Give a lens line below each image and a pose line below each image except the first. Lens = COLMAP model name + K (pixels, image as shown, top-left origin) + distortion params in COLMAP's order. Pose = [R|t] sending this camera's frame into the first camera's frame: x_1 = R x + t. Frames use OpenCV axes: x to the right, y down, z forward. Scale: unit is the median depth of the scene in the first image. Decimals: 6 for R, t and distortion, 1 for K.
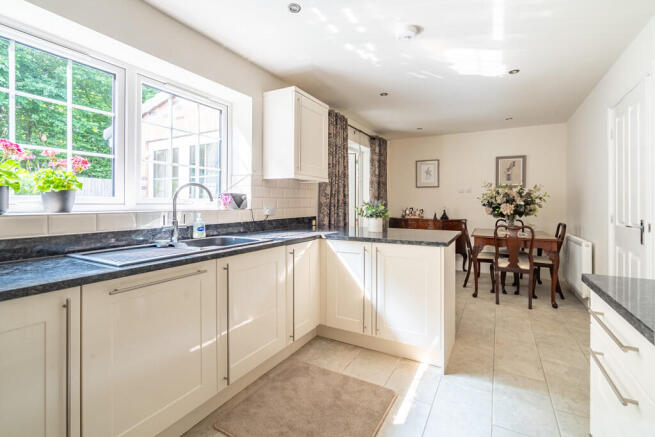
lens RADIAL K [[302.4, 0, 333.7], [0, 302.4, 200.1], [0, 0, 1]] dist [0.005445, -0.000240]
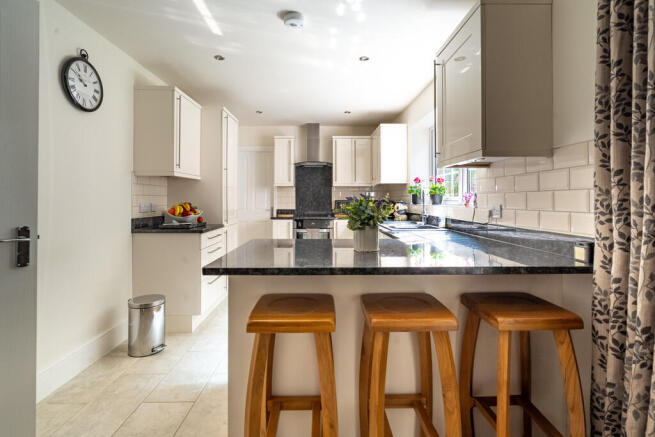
lens RADIAL K [[308.2, 0, 328.4], [0, 308.2, 201.6], [0, 0, 1]] dist [-0.000455, 0.000104]
pose [[-0.868033, -0.001463, -0.496504, 0.628785], [-0.001571, 0.999999, -0.000199, 0.016152], [0.496504, 0.000608, -0.868034, 1.904972]]
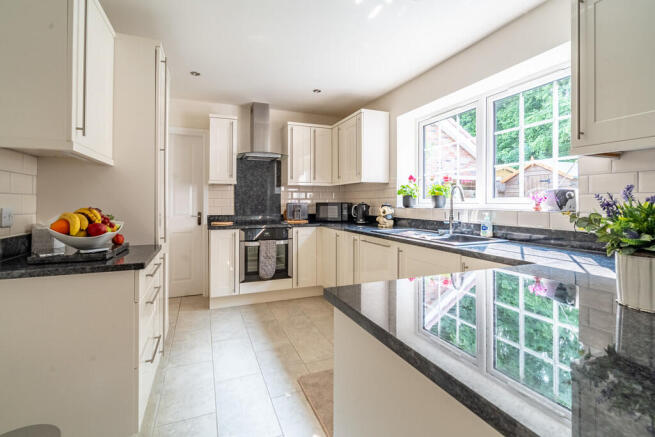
lens RADIAL K [[302.4, 0, 325.3], [0, 302.4, 202.0], [0, 0, 1]] dist [0.005445, -0.000240]
pose [[-0.640071, -0.004556, -0.768302, 0.686520], [0.000714, 0.999978, -0.006524, 0.012995], [0.768315, -0.004725, -0.640054, 1.235439]]
